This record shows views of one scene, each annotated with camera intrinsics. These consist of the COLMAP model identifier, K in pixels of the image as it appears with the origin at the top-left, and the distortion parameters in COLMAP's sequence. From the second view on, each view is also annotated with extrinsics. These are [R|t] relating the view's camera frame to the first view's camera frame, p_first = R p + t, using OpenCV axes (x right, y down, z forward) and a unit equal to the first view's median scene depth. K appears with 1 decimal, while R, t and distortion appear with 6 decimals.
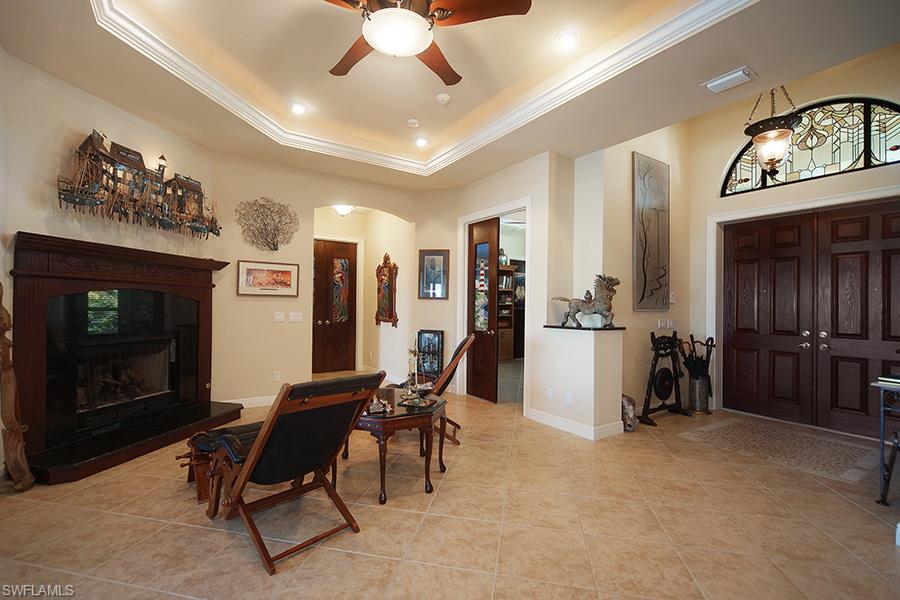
lens RADIAL K [[393.2, 0, 442.4], [0, 393.2, 301.0], [0, 0, 1]] dist [-0.011440, 0.002112]
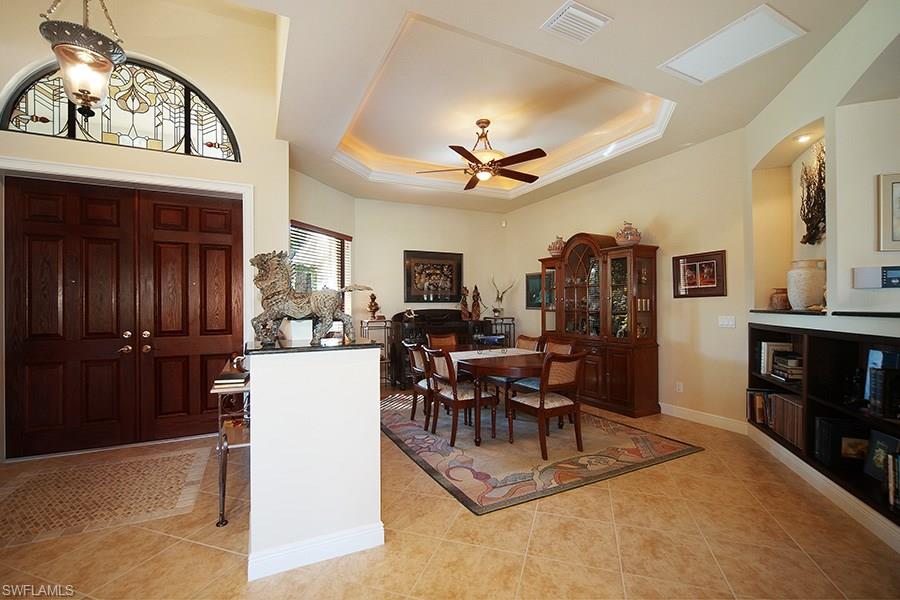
lens RADIAL K [[393.2, 0, 444.4], [0, 393.2, 303.6], [0, 0, 1]] dist [-0.011440, 0.002112]
pose [[0.115531, -0.010473, 0.993249, 0.201843], [0.000115, 0.999945, 0.010530, 0.009829], [-0.993304, -0.001102, 0.115525, 0.252288]]
